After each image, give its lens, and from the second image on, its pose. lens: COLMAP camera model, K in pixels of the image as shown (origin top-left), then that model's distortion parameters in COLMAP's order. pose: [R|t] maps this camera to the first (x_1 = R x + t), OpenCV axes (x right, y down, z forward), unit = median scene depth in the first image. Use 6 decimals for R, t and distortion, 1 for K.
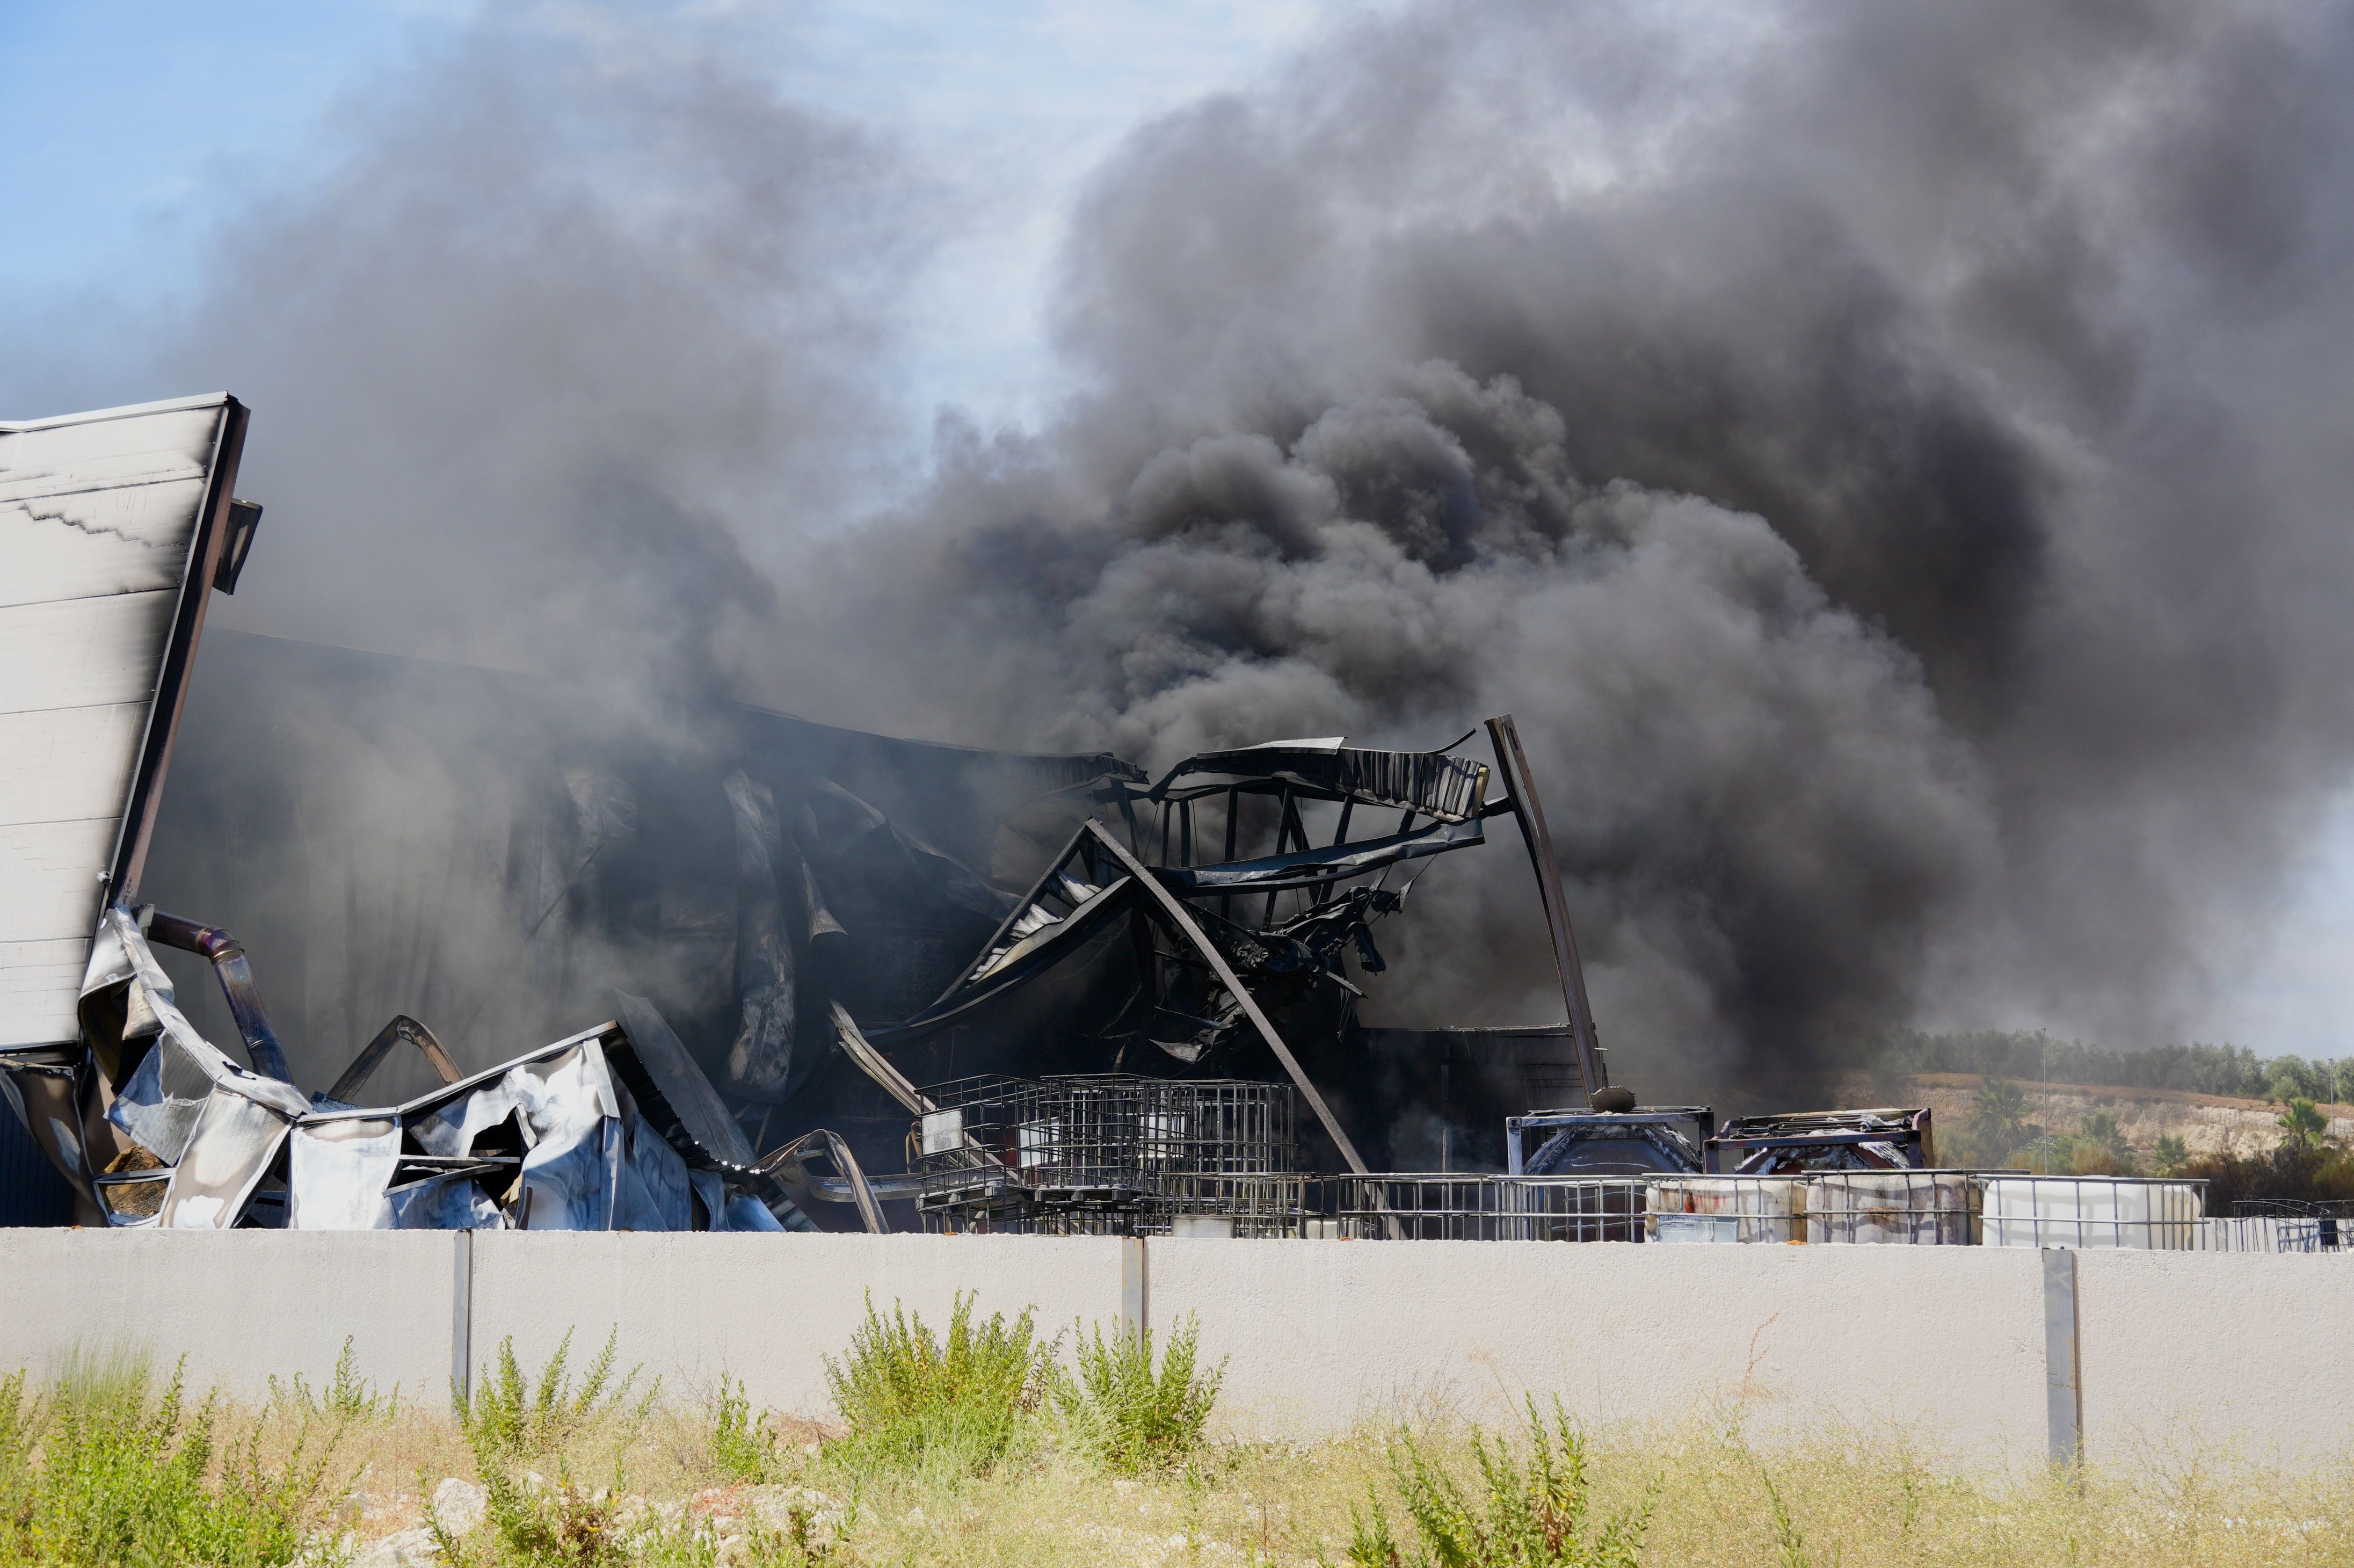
lens RADIAL K [[3584.7, 0, 1177.0], [0, 3584.7, 784.0], [0, 0, 1]] dist [0.046621, 0.135842]
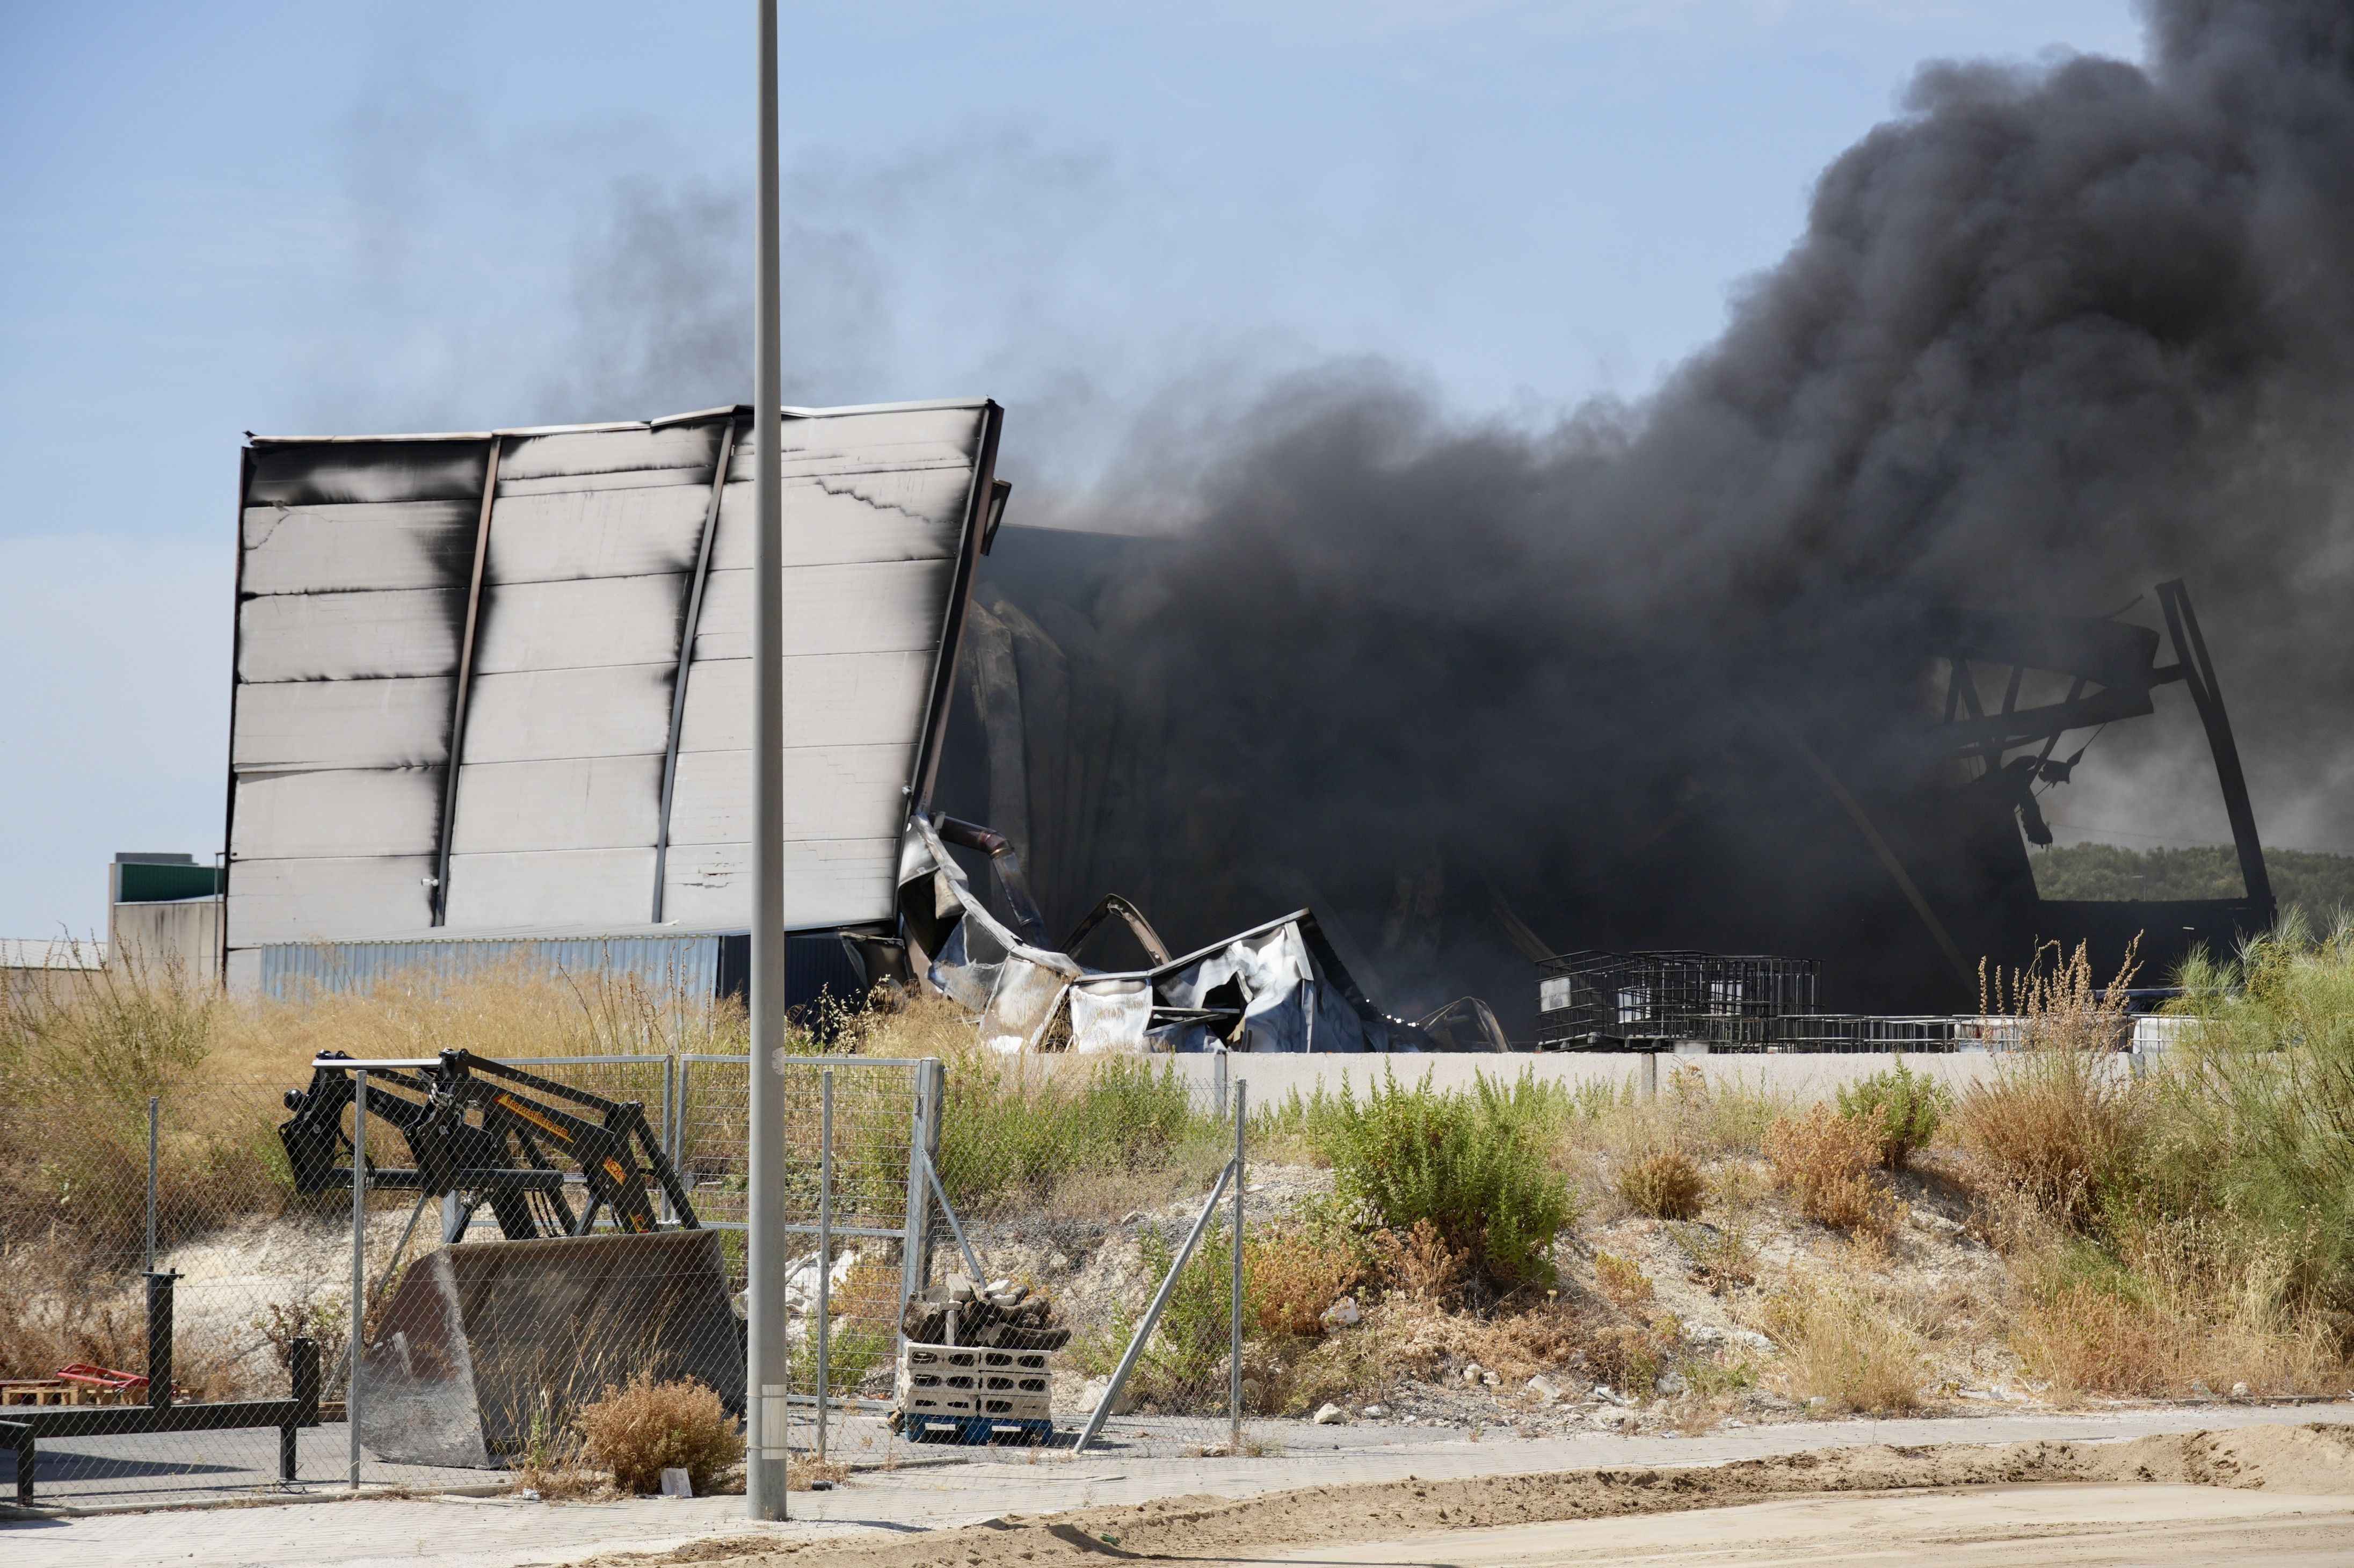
lens RADIAL K [[6974.6, 0, 1177.0], [0, 6974.6, 784.0], [0, 0, 1]] dist [0.026221, 0.188291]
pose [[0.989262, 0.003319, -0.146116, 0.172268], [0.005366, 0.998243, 0.059009, -0.132151], [0.146055, -0.059160, 0.987506, -1.549783]]
